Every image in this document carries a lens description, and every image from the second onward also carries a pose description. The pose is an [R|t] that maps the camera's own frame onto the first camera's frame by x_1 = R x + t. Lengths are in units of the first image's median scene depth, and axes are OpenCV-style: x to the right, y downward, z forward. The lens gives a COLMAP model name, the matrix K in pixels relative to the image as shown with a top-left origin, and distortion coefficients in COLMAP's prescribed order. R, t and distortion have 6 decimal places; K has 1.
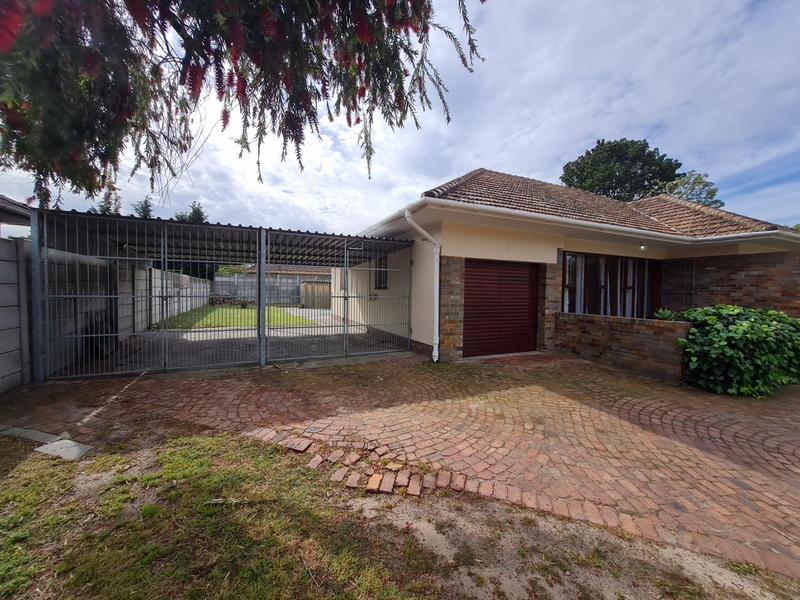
lens RADIAL K [[312.6, 0, 399.8], [0, 312.6, 297.8], [0, 0, 1]] dist [0.000153, 0.000146]
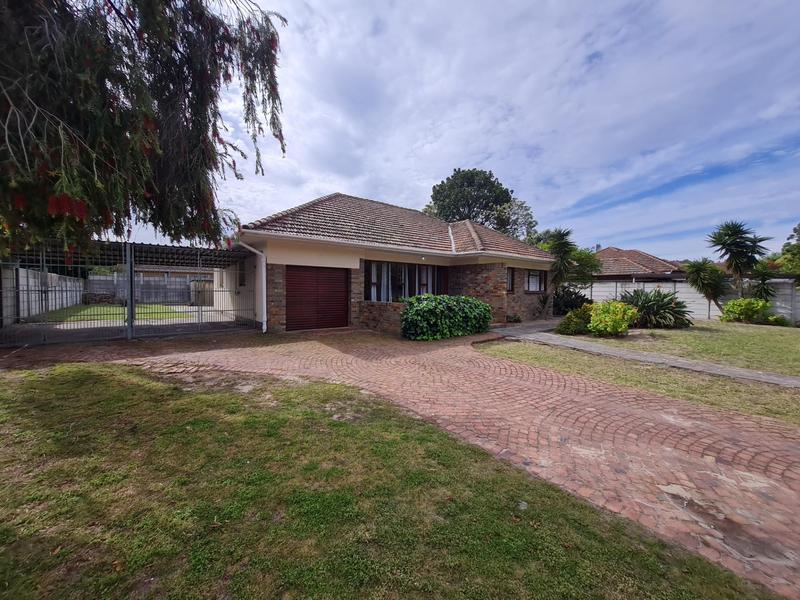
lens RADIAL K [[317.5, 0, 400.7], [0, 317.5, 312.0], [0, 0, 1]] dist [0.007324, 0.000174]
pose [[0.971535, -0.021918, 0.235881, 0.116414], [0.011079, 0.998825, 0.047177, 0.010667], [-0.236638, -0.043220, 0.970636, -0.198739]]
